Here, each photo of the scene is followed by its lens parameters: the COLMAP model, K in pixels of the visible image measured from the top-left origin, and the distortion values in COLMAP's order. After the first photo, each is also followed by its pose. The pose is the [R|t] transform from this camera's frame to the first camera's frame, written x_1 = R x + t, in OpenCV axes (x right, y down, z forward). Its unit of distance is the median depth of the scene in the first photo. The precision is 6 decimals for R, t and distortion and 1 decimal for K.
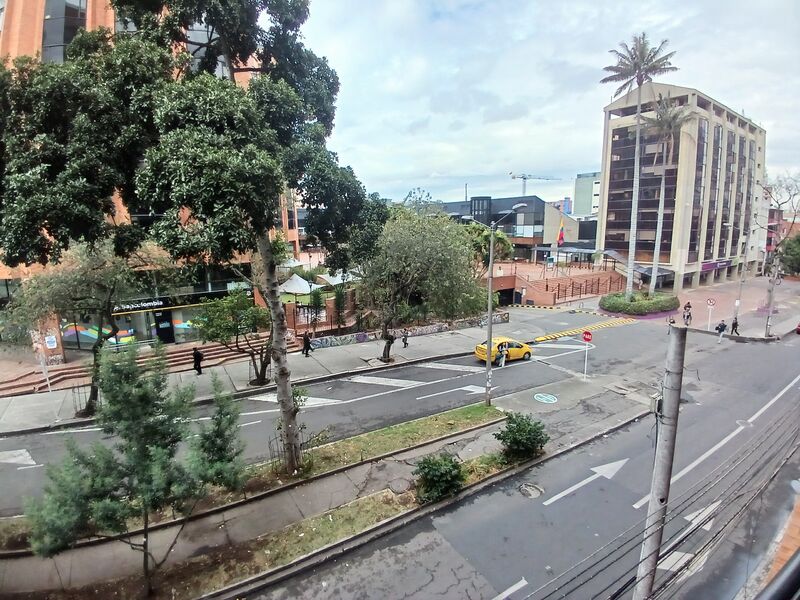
lens RADIAL K [[391.6, 0, 393.7], [0, 391.6, 296.9], [0, 0, 1]] dist [0.002748, -0.043962]
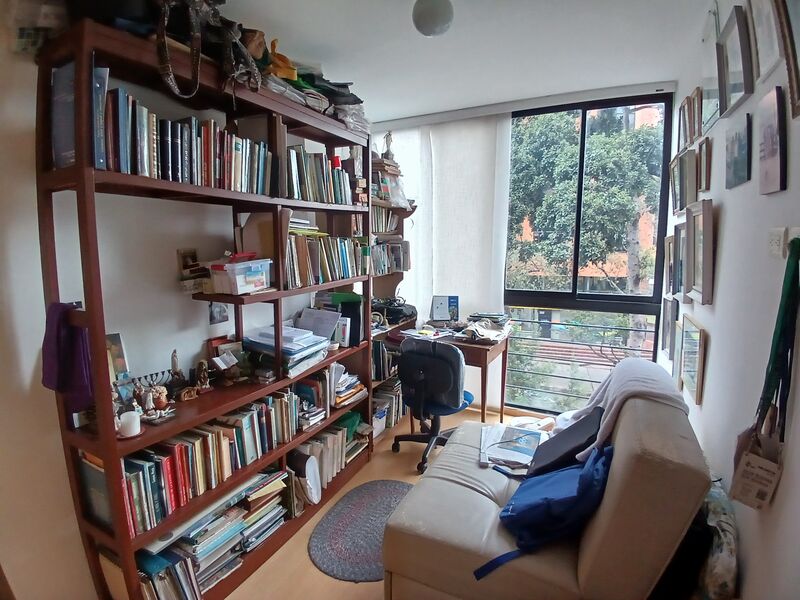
lens RADIAL K [[391.6, 0, 393.7], [0, 391.6, 296.9], [0, 0, 1]] dist [0.002748, -0.043962]
pose [[0.594561, 0.127548, -0.793870, 0.270269], [-0.156084, 0.986865, 0.041658, 0.052400], [0.788755, 0.099142, 0.606659, -0.360330]]
